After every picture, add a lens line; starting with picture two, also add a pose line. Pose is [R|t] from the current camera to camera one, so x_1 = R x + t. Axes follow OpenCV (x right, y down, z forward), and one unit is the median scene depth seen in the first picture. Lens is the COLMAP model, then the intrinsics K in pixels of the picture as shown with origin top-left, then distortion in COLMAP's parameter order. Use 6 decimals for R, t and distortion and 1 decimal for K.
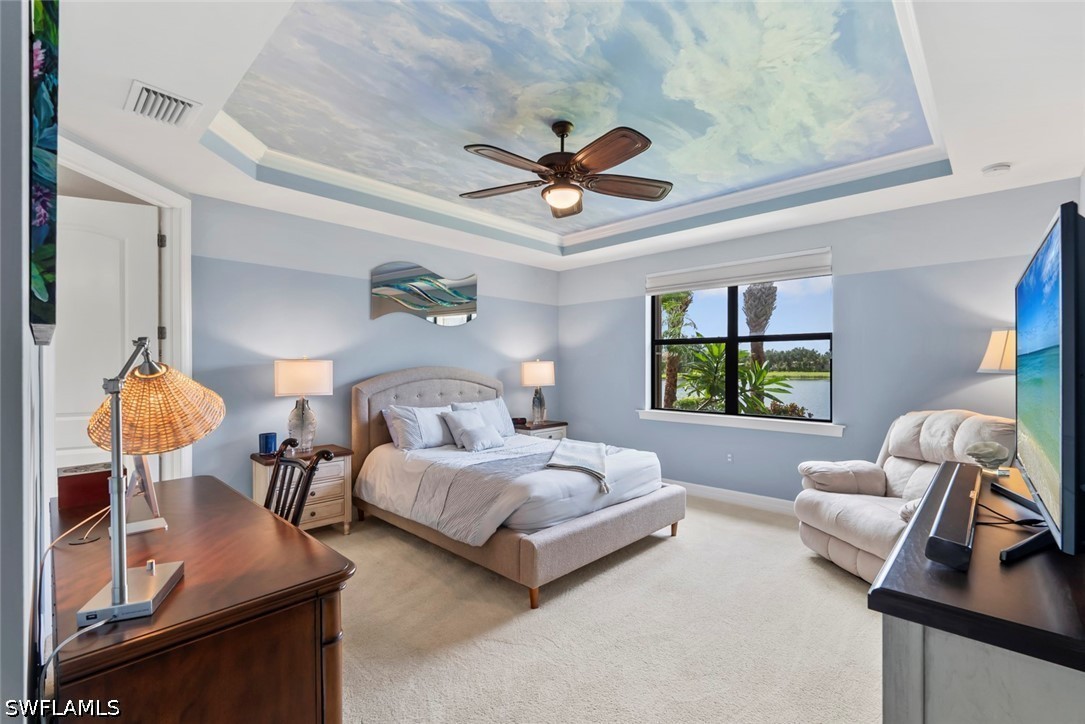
lens RADIAL K [[480.7, 0, 543.9], [0, 480.7, 365.3], [0, 0, 1]] dist [-0.000330, 0.000528]
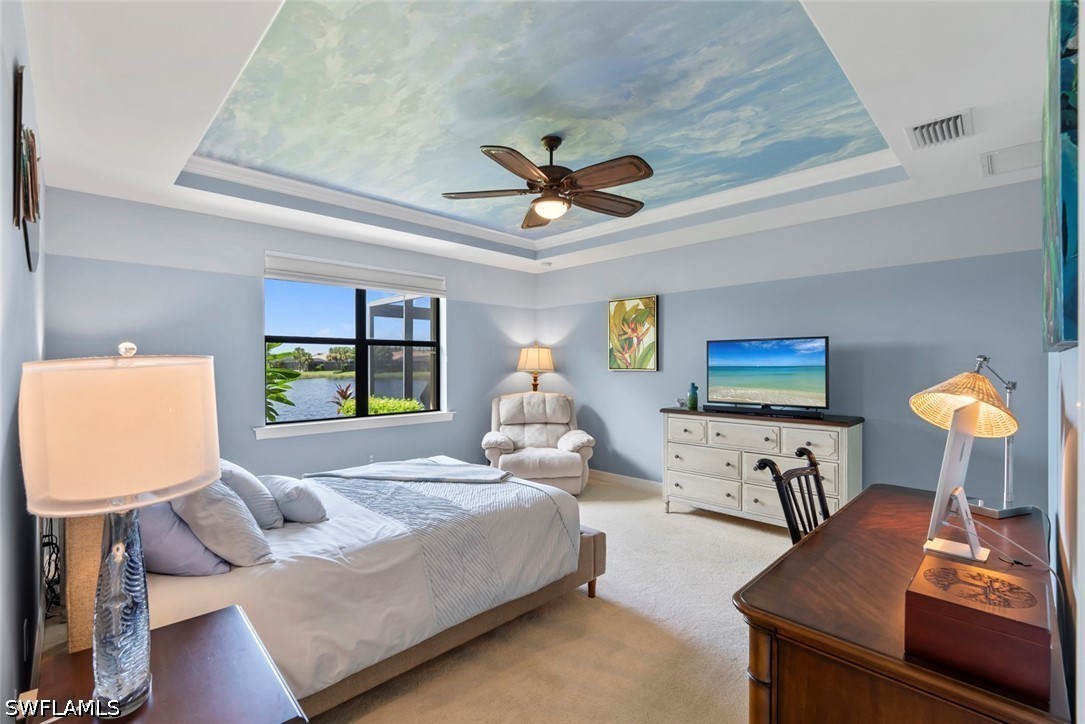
lens RADIAL K [[480.7, 0, 544.3], [0, 480.7, 362.3], [0, 0, 1]] dist [-0.000330, 0.000528]
pose [[0.018999, 0.003722, 0.999813, -0.804016], [0.002930, 0.999989, -0.003778, -0.007801], [-0.999815, 0.003001, 0.018988, 0.797445]]
